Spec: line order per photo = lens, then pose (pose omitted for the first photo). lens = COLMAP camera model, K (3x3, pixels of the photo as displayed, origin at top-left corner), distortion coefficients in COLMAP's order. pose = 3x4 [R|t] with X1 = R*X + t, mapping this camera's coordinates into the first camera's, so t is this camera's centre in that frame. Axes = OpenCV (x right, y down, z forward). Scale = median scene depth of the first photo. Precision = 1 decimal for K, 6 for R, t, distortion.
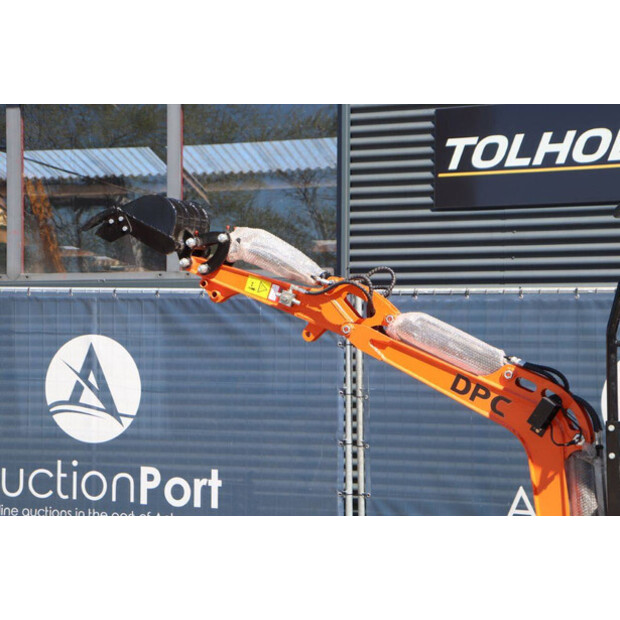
lens RADIAL K [[1481.2, 0, 312.4], [0, 1481.2, 316.6], [0, 0, 1]] dist [0.452360, 0.138176]
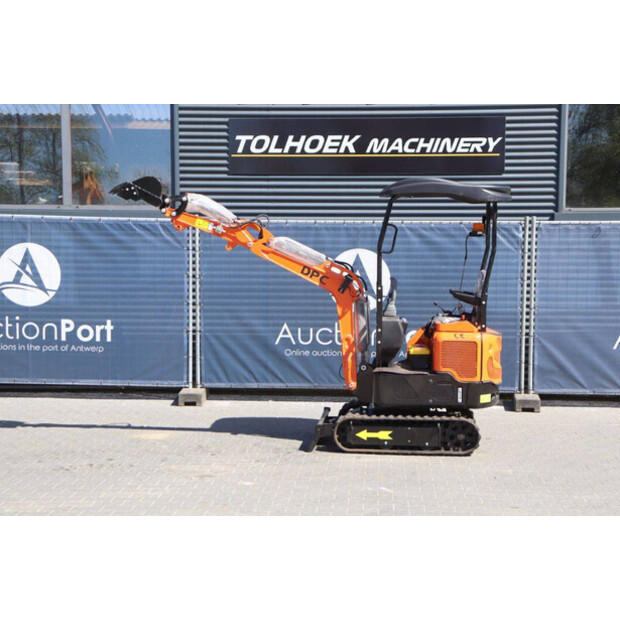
lens RADIAL K [[1227.9, 0, 301.0], [0, 1227.9, 310.3], [0, 0, 1]] dist [0.295341, 0.650638]
pose [[0.947182, -0.017679, 0.320209, -0.323003], [-0.006724, 0.997165, 0.074944, -0.020676], [-0.320627, -0.073139, 0.944378, -0.461904]]
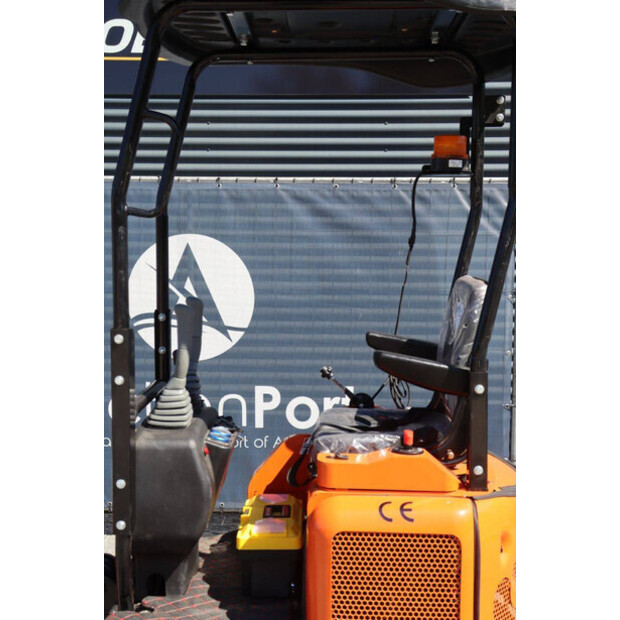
lens RADIAL K [[829.7, 0, 310.0], [0, 829.7, 310.0], [0, 0, 1]] dist [0.004361, 0.003058]
pose [[0.935313, -0.019577, 0.353279, 0.092465], [-0.009287, 0.996766, 0.079821, 0.019592], [-0.353699, -0.077938, 0.932107, 0.394162]]
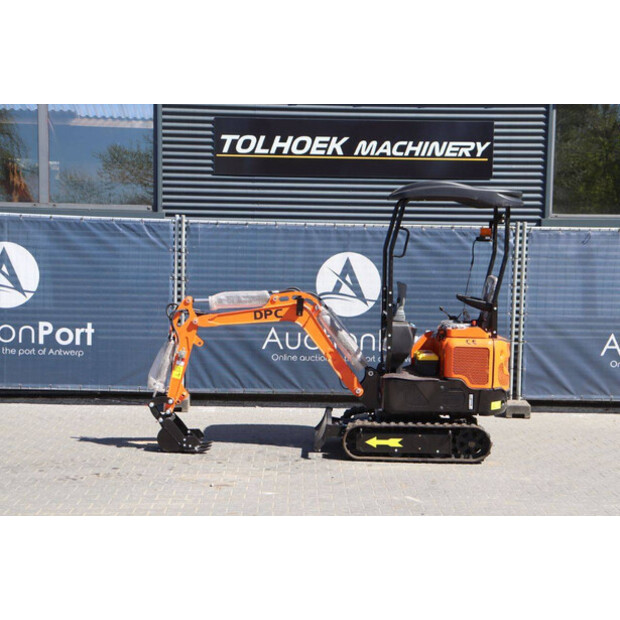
lens RADIAL K [[1229.1, 0, 310.0], [0, 1229.1, 310.0], [0, 0, 1]] dist [0.315913, 0.181162]
pose [[0.917681, -0.009415, 0.397207, -0.403014], [-0.020551, 0.997256, 0.071117, -0.018630], [-0.396787, -0.073426, 0.914969, -0.402986]]
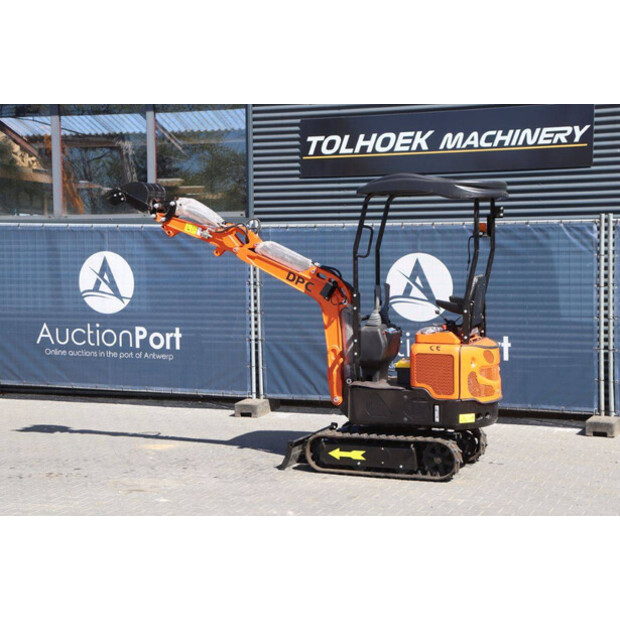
lens RADIAL K [[1227.9, 0, 301.0], [0, 1227.9, 310.3], [0, 0, 1]] dist [0.295341, 0.650638]
pose [[0.999816, -0.012257, 0.014723, 0.059649], [0.011240, 0.997670, 0.067290, -0.014401], [-0.015513, -0.067112, 0.997625, -0.455123]]
